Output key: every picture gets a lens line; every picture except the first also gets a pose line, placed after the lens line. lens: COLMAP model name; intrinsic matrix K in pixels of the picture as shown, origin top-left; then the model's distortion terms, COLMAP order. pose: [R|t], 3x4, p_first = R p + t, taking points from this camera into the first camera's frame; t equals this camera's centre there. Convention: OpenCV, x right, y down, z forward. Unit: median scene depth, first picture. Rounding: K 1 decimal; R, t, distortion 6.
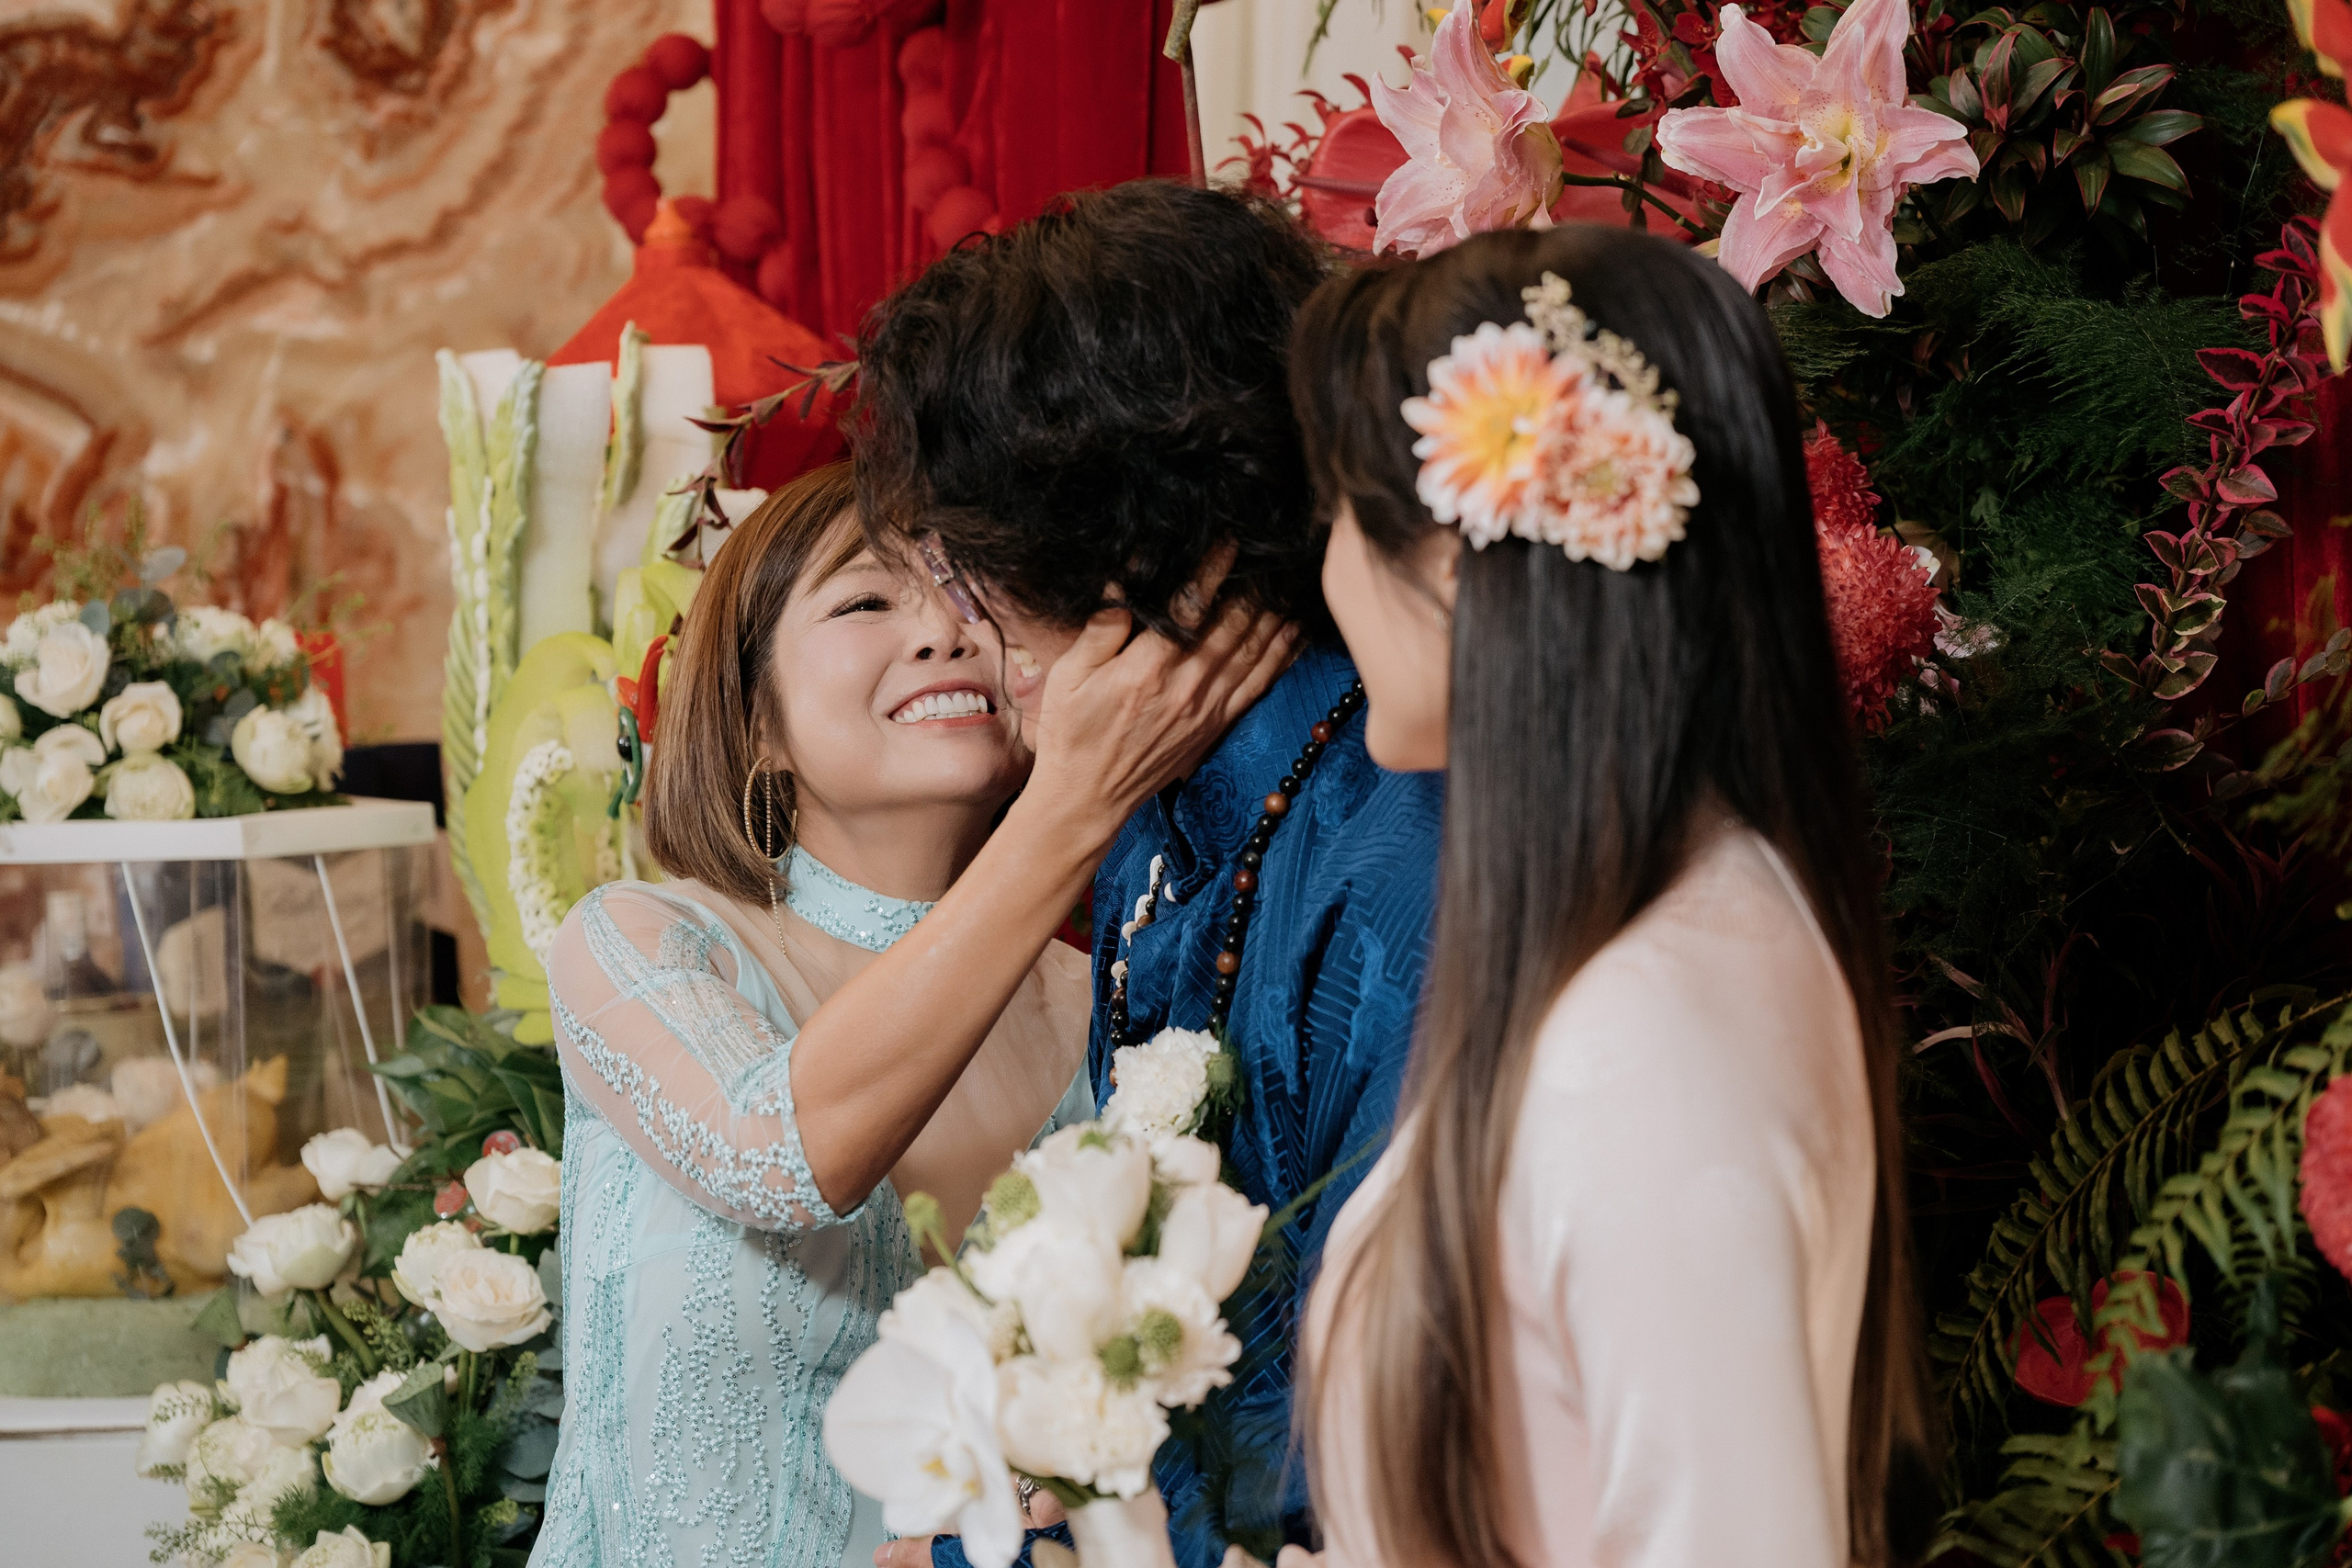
lens RADIAL K [[6234.0, 0, 1225.4], [0, 6234.0, 748.3], [0, 0, 1]] dist [0.090459, 0.000000]
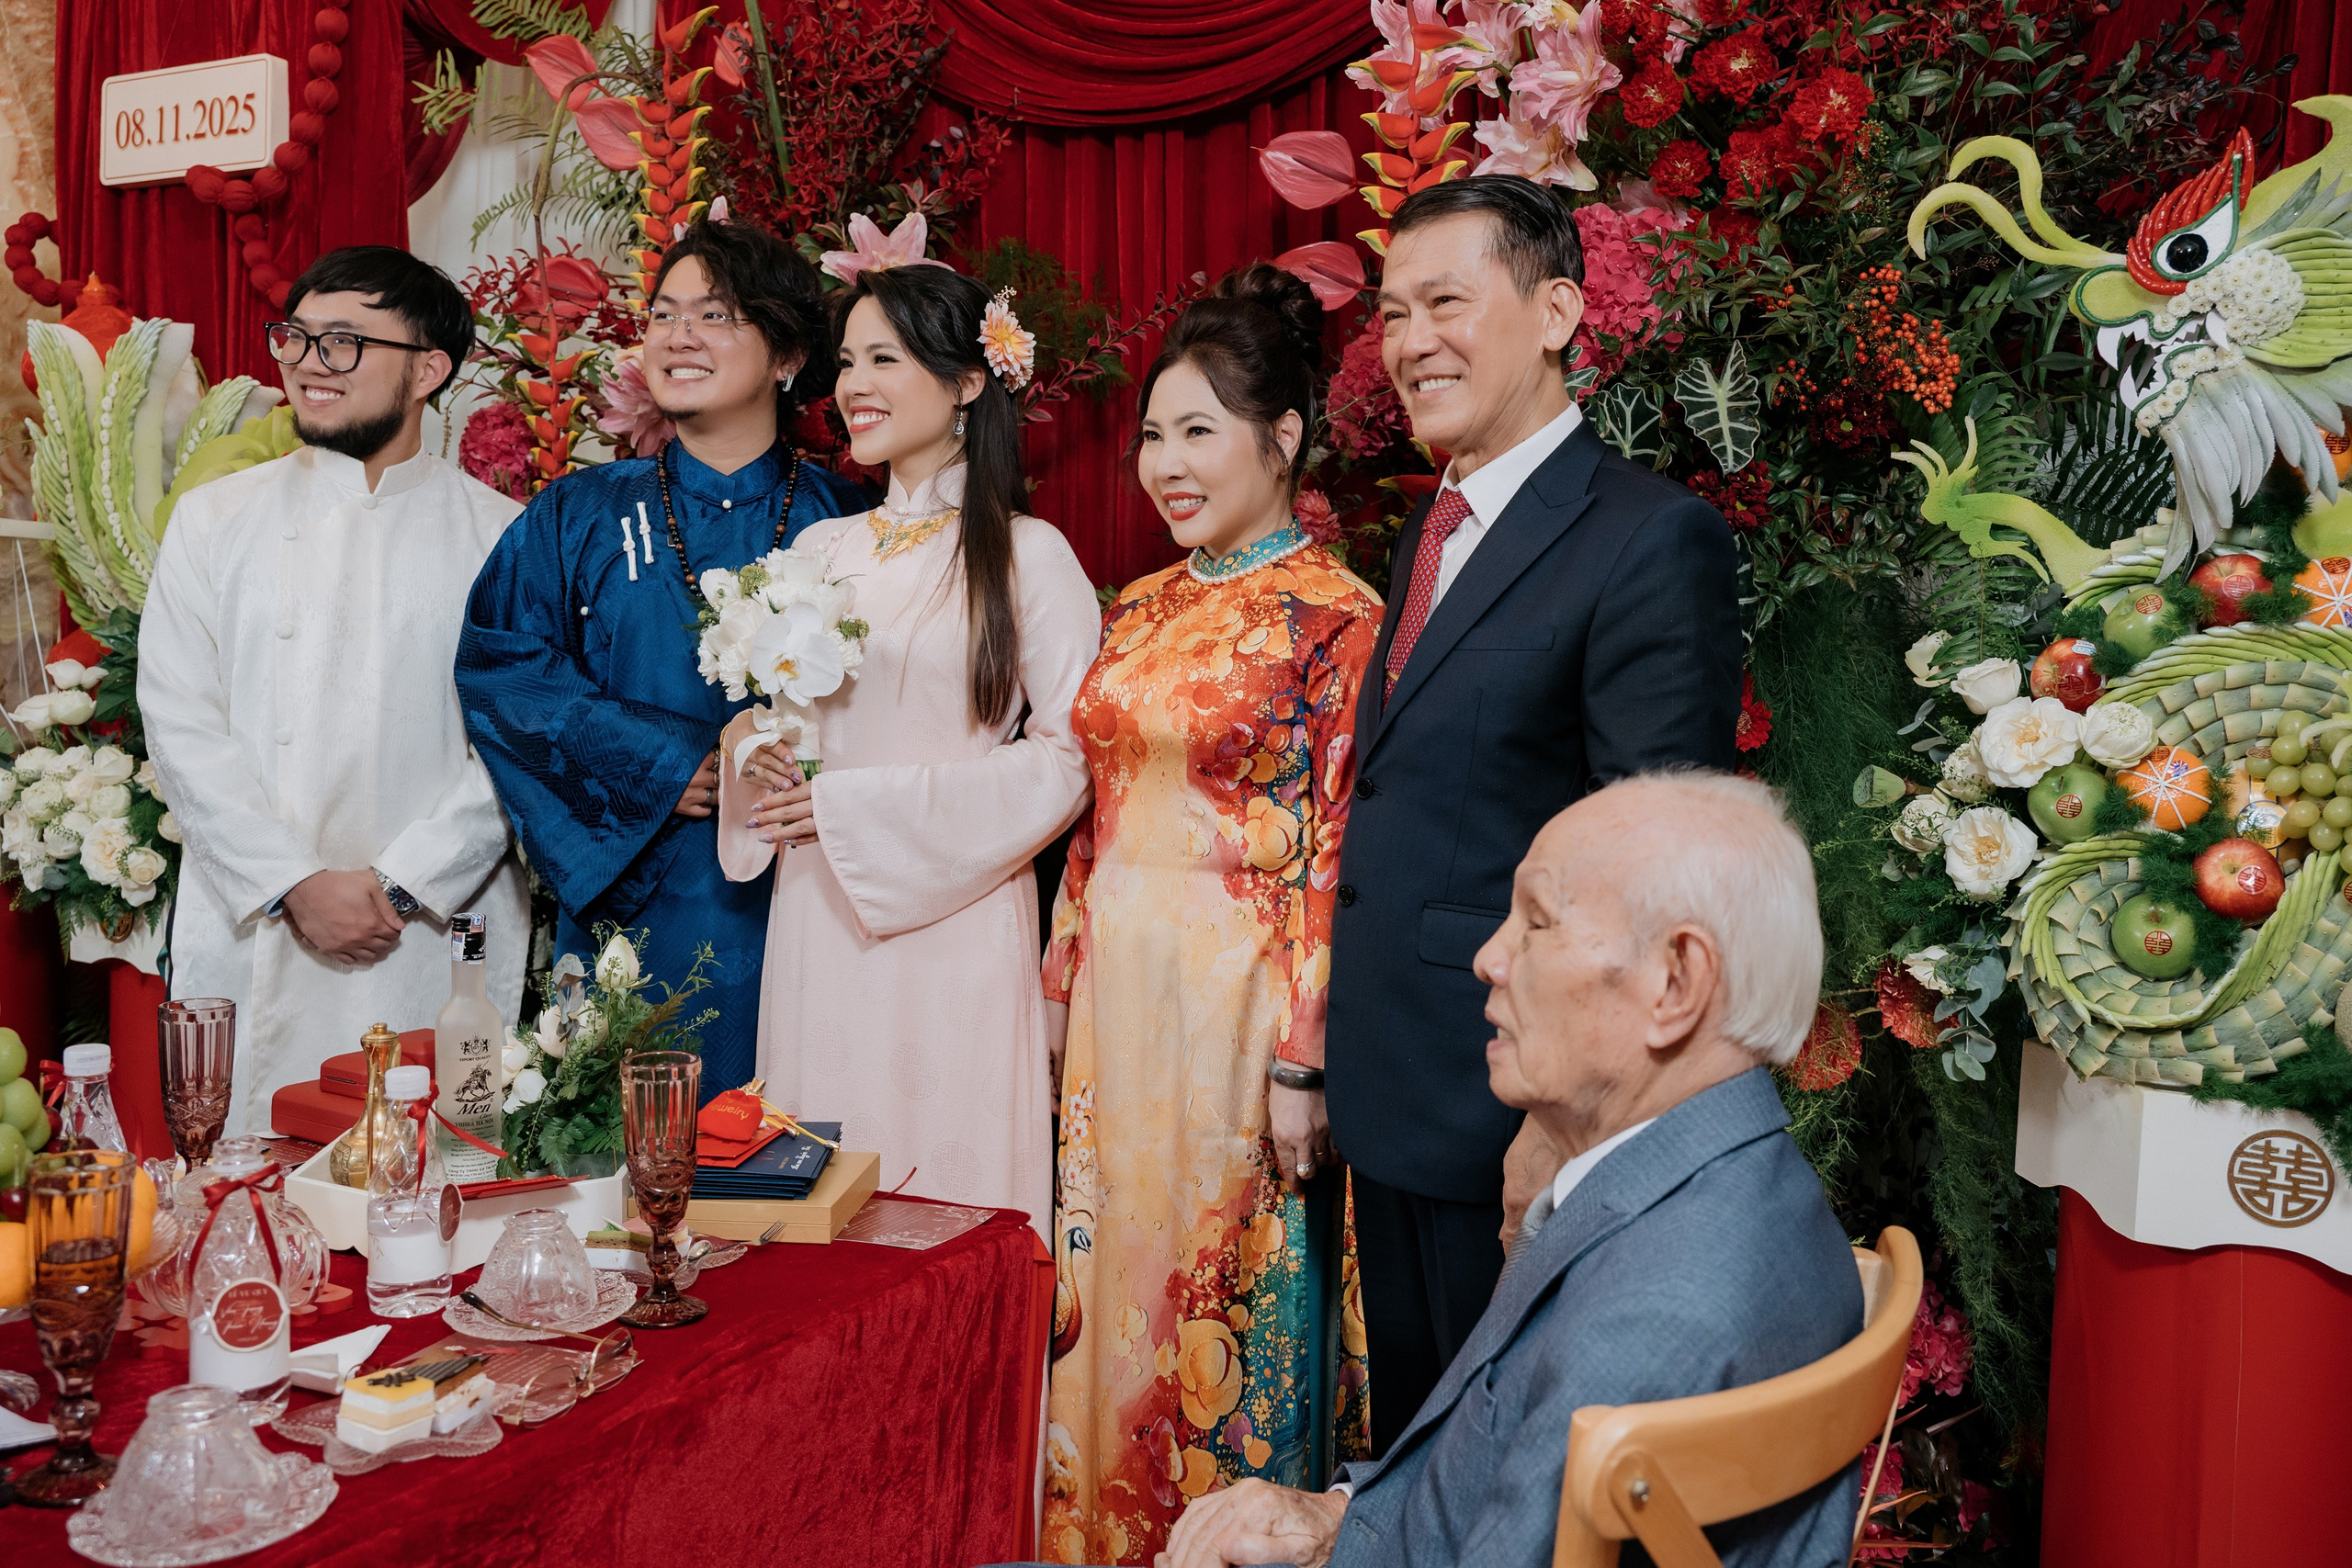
lens RADIAL K [[1928.7, 0, 1172.7], [0, 1928.7, 766.9], [0, 0, 1]] dist [0.019760, 0.001917]
pose [[0.766984, -0.012422, 0.641546, -0.341916], [-0.015390, 0.999169, 0.037746, 0.081192], [-0.641482, -0.038824, 0.766155, 0.280905]]
